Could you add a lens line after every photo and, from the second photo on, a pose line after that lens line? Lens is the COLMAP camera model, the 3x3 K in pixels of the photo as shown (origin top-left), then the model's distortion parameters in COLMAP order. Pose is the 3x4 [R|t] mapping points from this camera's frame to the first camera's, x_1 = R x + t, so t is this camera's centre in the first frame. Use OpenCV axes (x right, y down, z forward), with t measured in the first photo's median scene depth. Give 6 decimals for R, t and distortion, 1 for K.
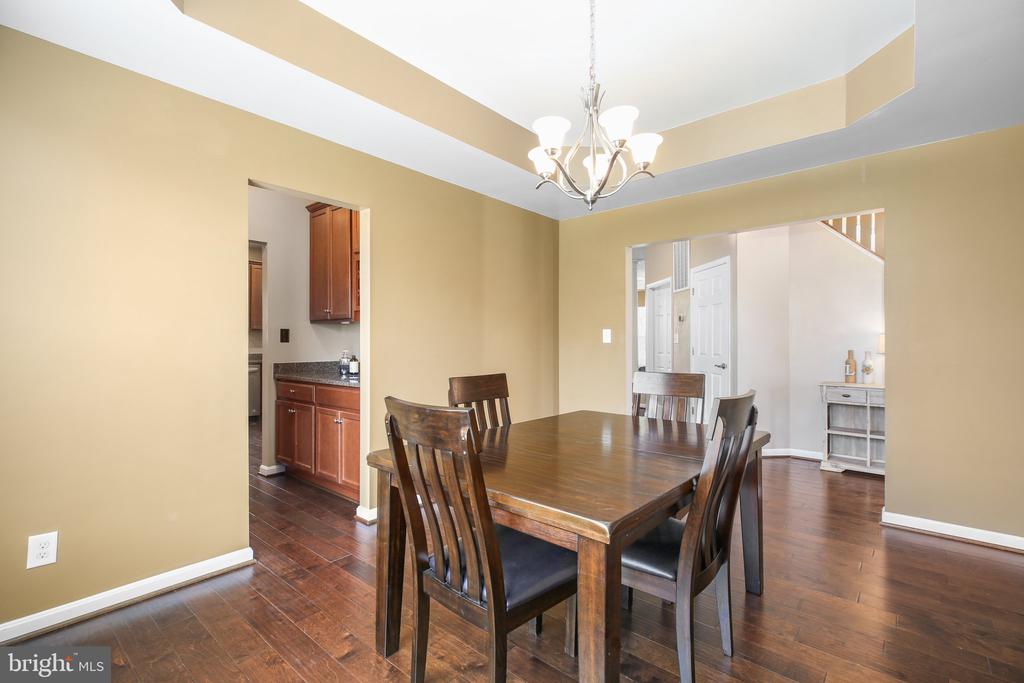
lens RADIAL K [[462.3, 0, 519.1], [0, 462.3, 343.8], [0, 0, 1]] dist [-0.001914, -0.000102]
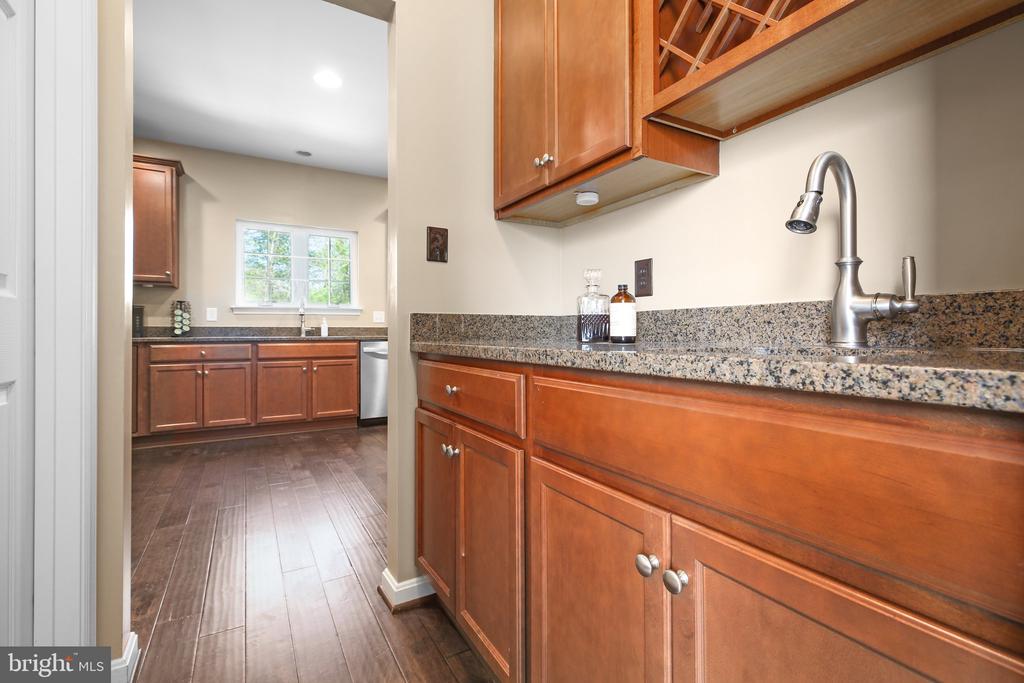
lens RADIAL K [[475.2, 0, 513.7], [0, 475.2, 328.1], [0, 0, 1]] dist [-0.000825, 0.000169]
pose [[0.937942, -0.005975, -0.346740, -0.313504], [0.003742, 0.999968, -0.007108, 0.058260], [0.346771, 0.005369, 0.937935, 0.658966]]
